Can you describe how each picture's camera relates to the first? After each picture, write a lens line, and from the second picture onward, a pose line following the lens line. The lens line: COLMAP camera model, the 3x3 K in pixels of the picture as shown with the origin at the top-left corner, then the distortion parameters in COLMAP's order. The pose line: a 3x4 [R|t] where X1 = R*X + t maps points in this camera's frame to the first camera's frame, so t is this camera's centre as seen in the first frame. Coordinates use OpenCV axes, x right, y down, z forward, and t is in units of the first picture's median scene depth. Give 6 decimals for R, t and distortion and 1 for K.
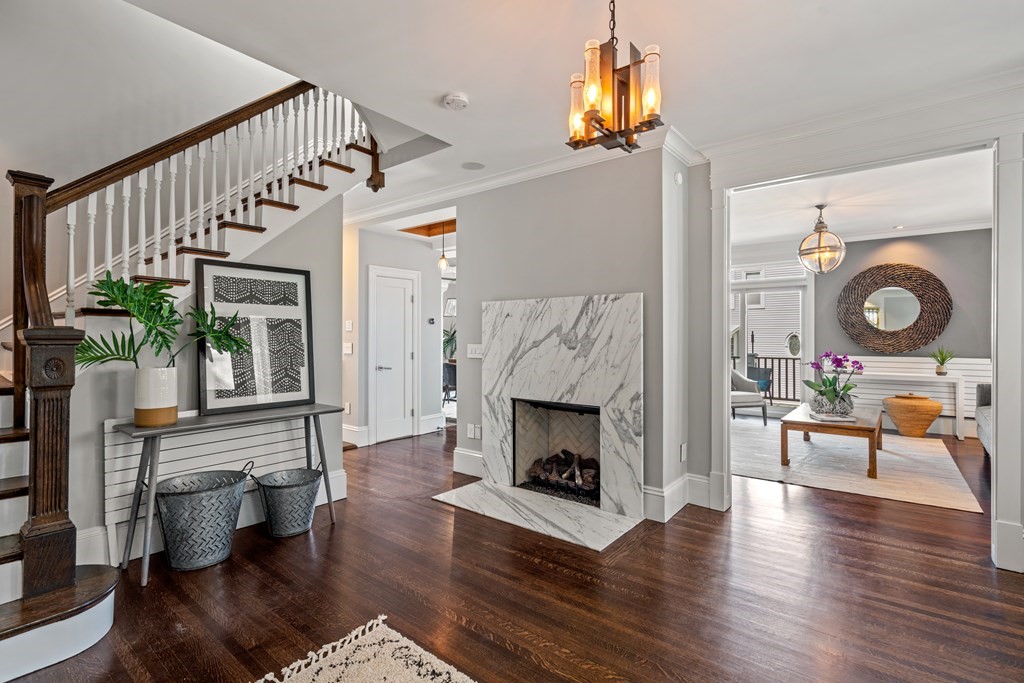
lens RADIAL K [[499.7, 0, 517.1], [0, 499.7, 328.6], [0, 0, 1]] dist [0.003625, 0.001595]
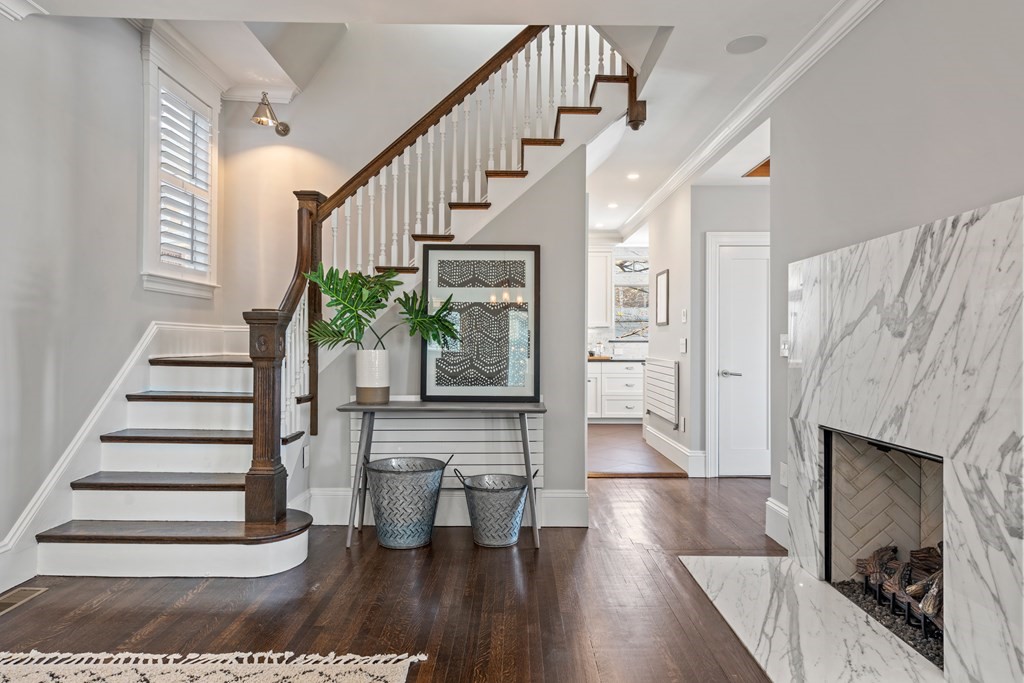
lens RADIAL K [[622.2, 0, 512.0], [0, 622.2, 341.5], [0, 0, 1]] dist [-0.001092, 0.002440]
pose [[0.600368, -0.002372, -0.799720, 0.402803], [0.006692, 0.999975, 0.002058, 0.045513], [0.799696, -0.006587, 0.600369, 0.340537]]
